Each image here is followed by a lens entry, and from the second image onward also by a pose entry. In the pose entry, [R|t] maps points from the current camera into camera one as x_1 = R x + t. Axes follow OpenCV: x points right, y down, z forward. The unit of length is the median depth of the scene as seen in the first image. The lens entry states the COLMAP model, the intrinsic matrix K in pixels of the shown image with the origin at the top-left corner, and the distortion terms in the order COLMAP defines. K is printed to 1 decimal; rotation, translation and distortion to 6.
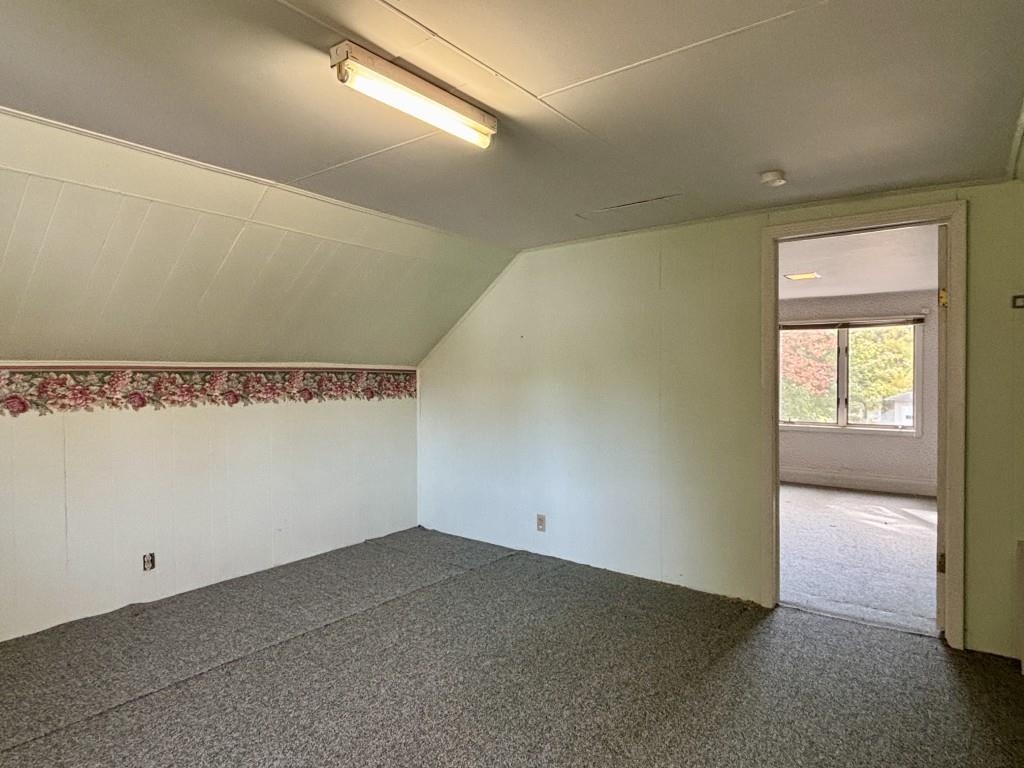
lens RADIAL K [[593.6, 0, 512.0], [0, 593.6, 384.0], [0, 0, 1]] dist [0.033109, -0.047346]
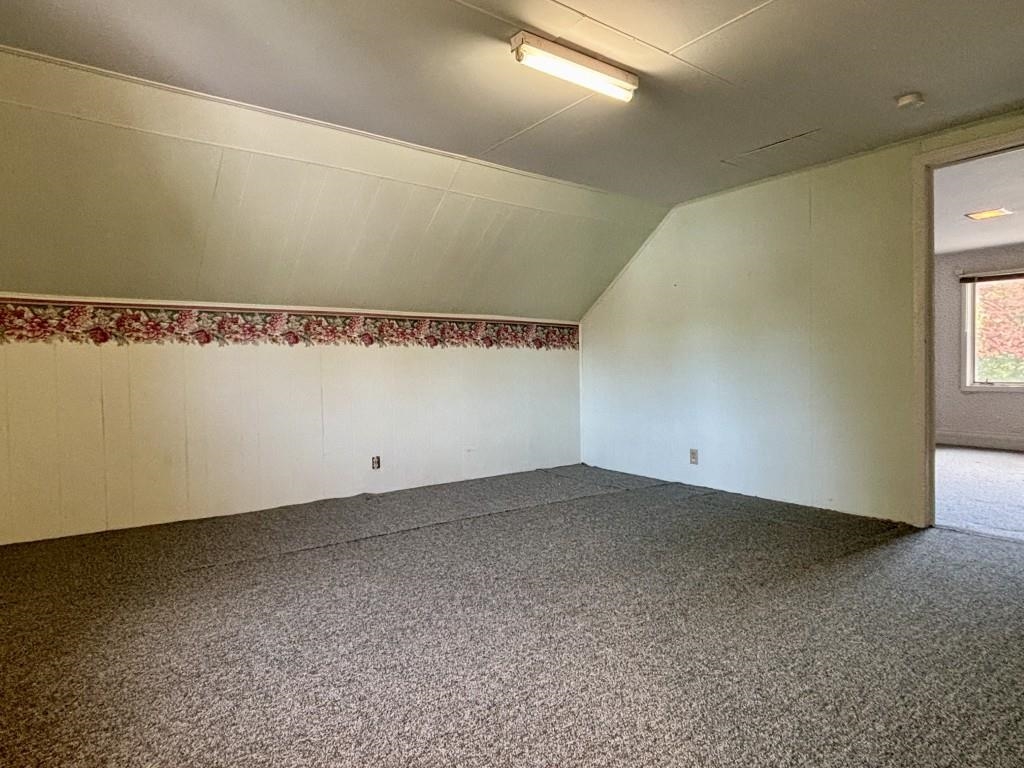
lens RADIAL K [[593.6, 0, 512.0], [0, 593.6, 384.0], [0, 0, 1]] dist [0.033109, -0.047346]
pose [[0.961228, -0.004163, -0.275724, 0.037980], [0.006674, 0.999944, 0.008170, 0.111616], [0.275674, -0.009694, 0.961202, -0.165869]]
